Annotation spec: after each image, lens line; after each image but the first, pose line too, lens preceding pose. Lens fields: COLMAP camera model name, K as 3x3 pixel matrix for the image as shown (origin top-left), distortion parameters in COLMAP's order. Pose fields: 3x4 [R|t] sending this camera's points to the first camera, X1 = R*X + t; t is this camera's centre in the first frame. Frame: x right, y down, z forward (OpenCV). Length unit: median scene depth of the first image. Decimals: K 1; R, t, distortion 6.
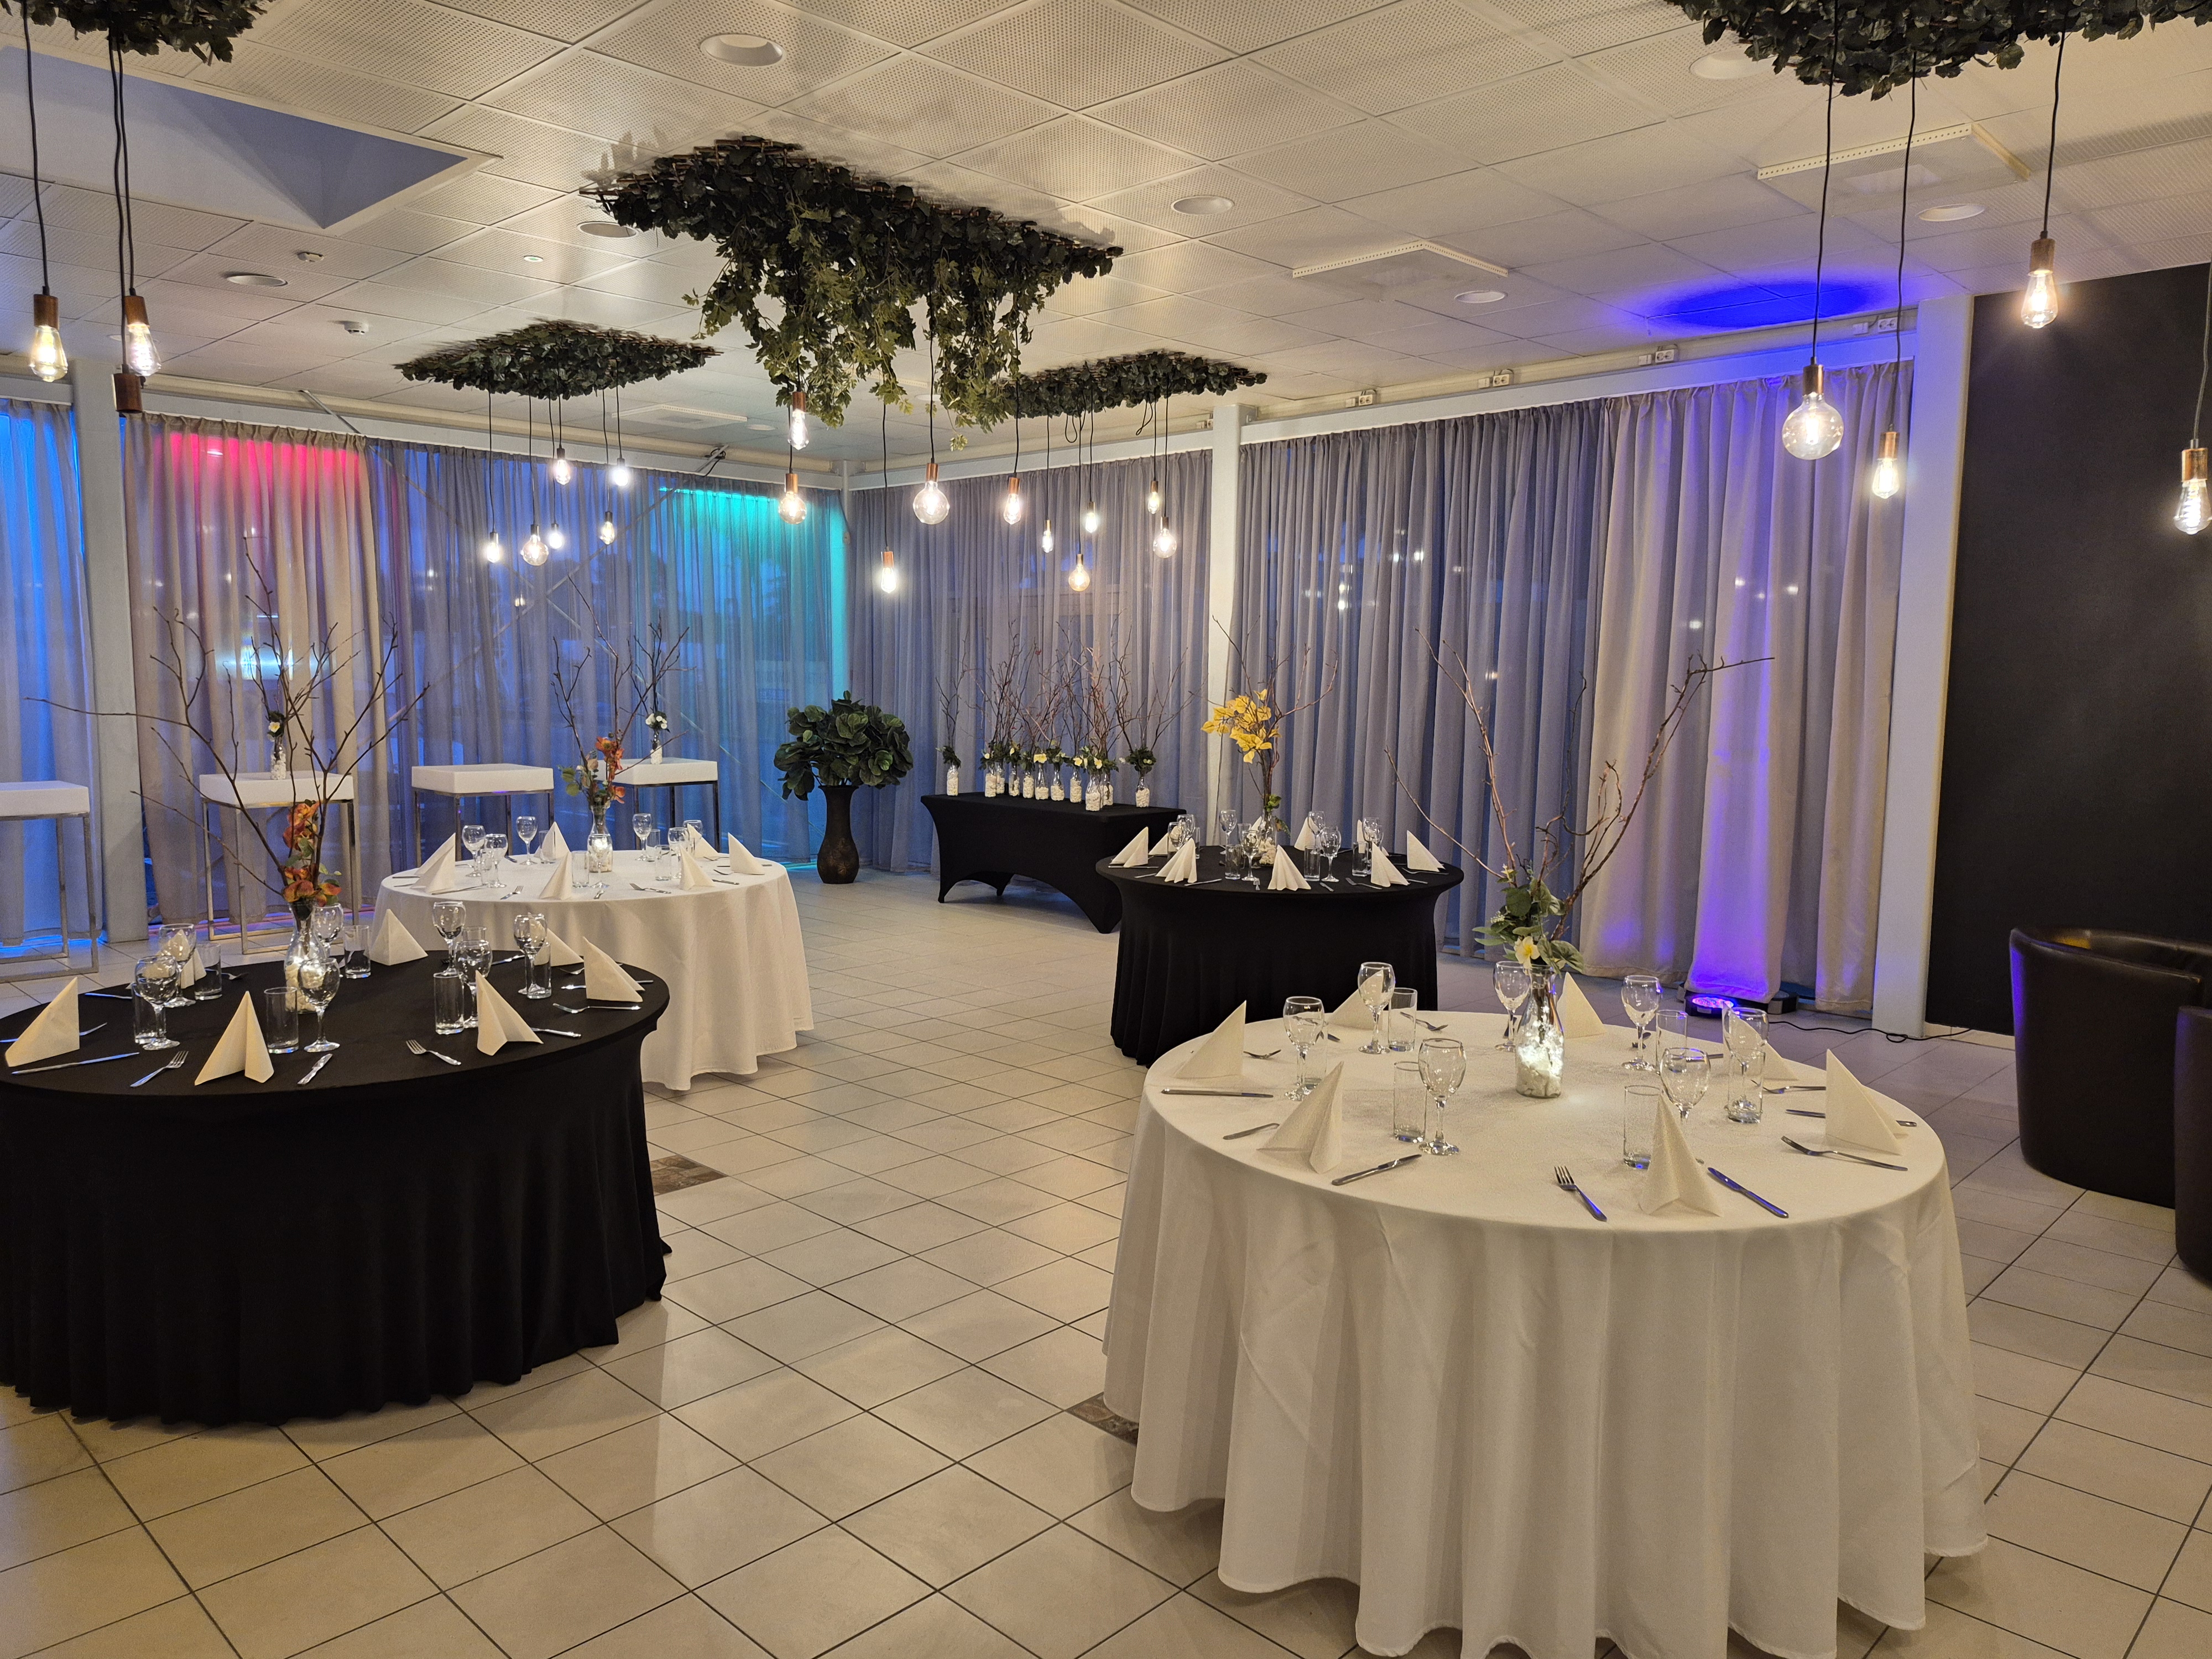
lens RADIAL K [[1547.8, 0, 1105.5], [0, 1547.8, 838.2], [0, 0, 1]] dist [0.070823, -0.074438]
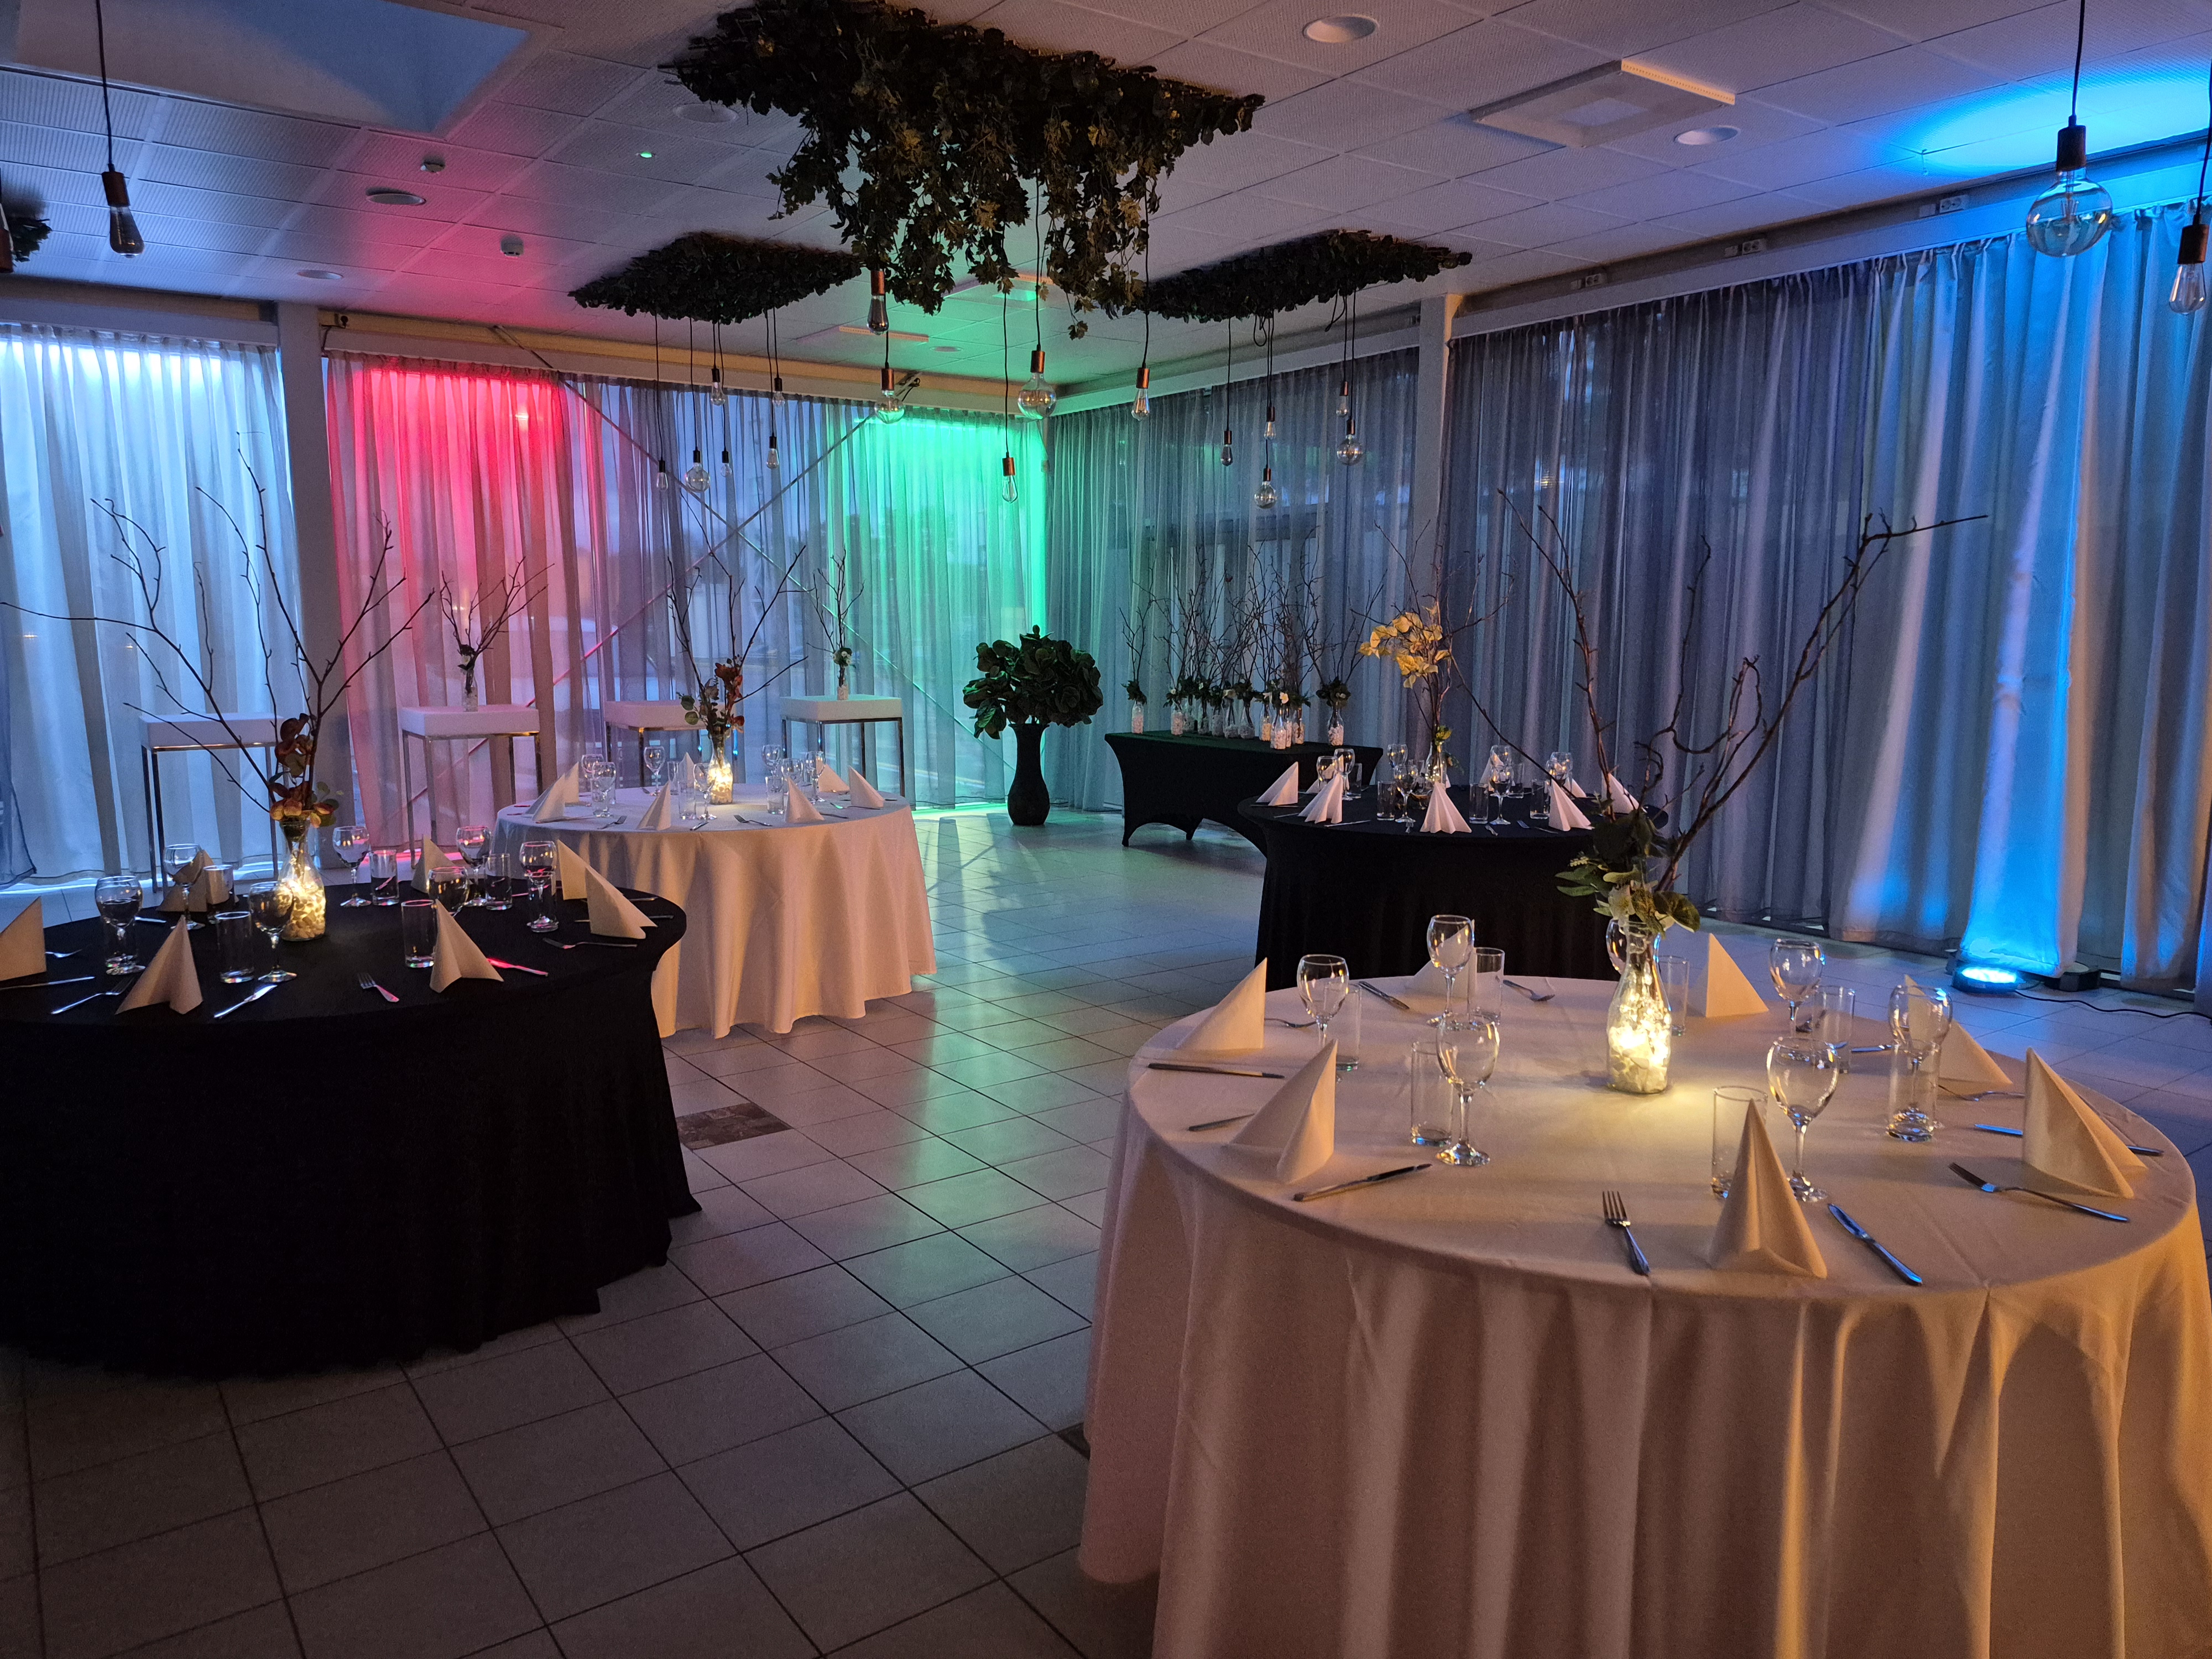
lens RADIAL K [[1547.8, 0, 1094.0], [0, 1547.8, 846.3], [0, 0, 1]] dist [0.070823, -0.074438]
pose [[0.983819, 0.015844, -0.178462, 0.084077], [-0.008995, 0.999194, 0.039122, 0.009111], [0.178938, -0.036884, 0.983169, 0.108799]]
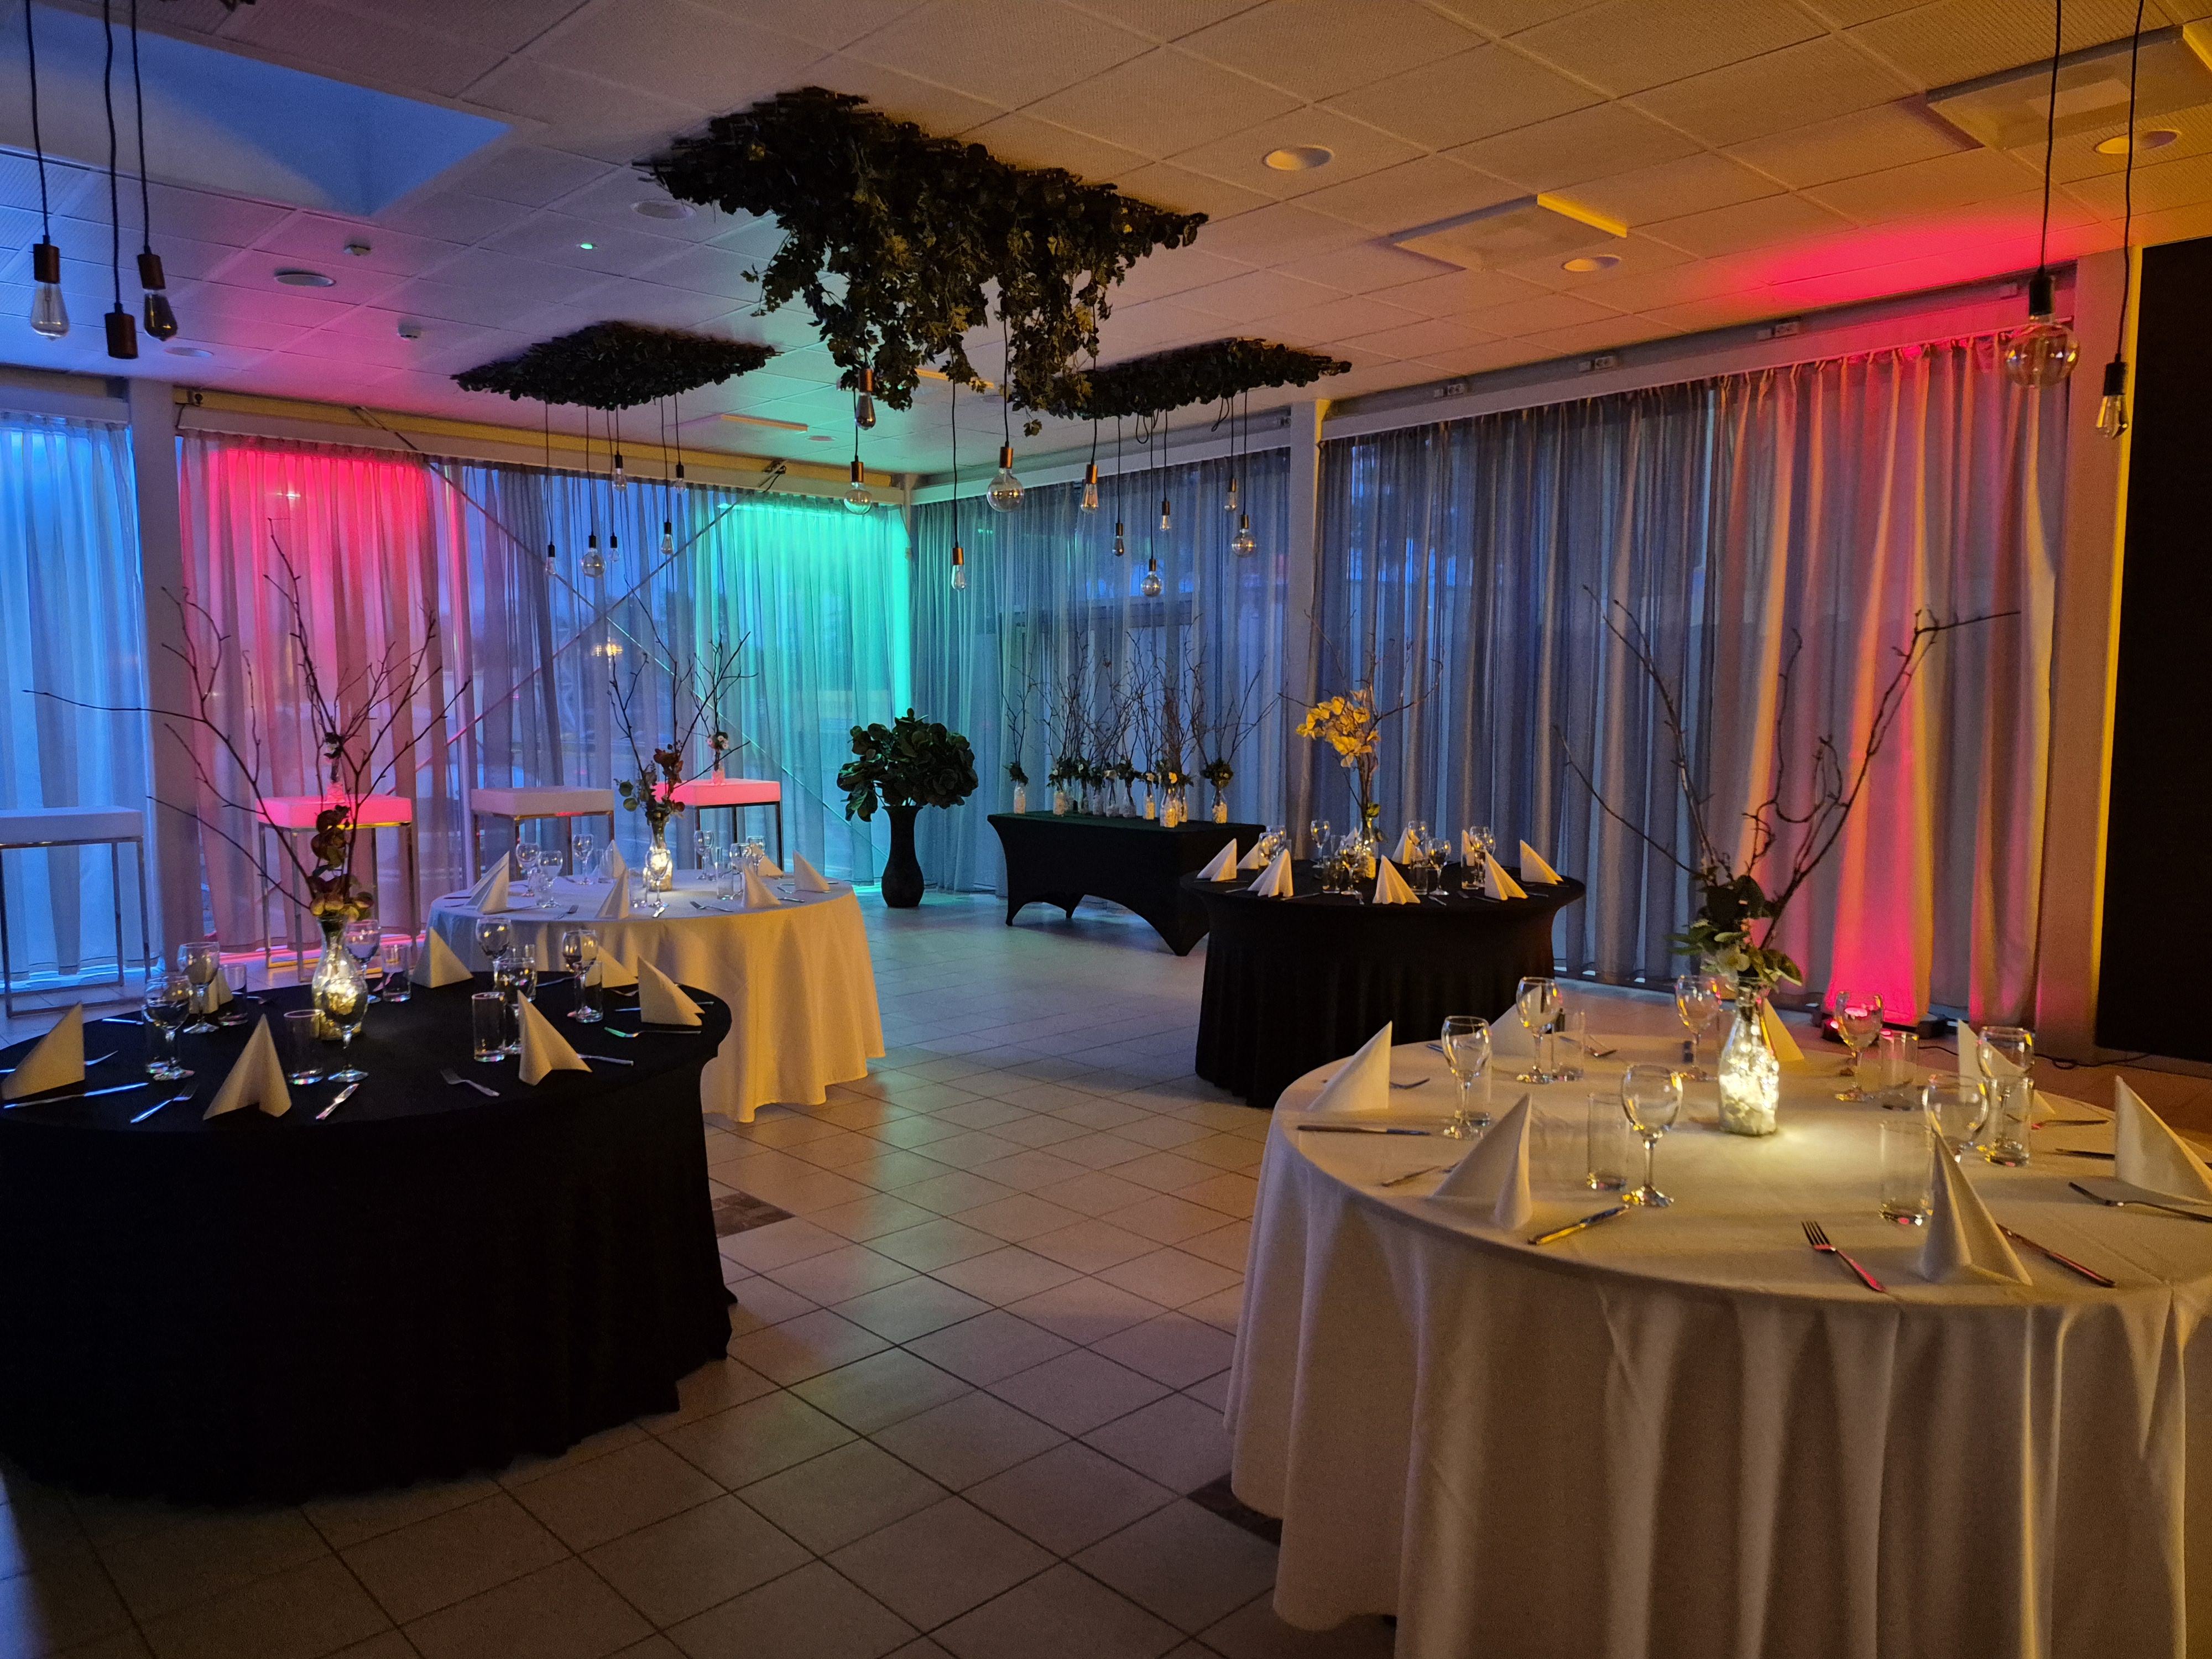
lens RADIAL K [[1547.8, 0, 1086.5], [0, 1547.8, 845.7], [0, 0, 1]] dist [0.070823, -0.074438]
pose [[0.998775, -0.009479, -0.048558, -0.020677], [0.008826, 0.999868, -0.013646, 0.010310], [0.048681, 0.013200, 0.998727, 0.075435]]
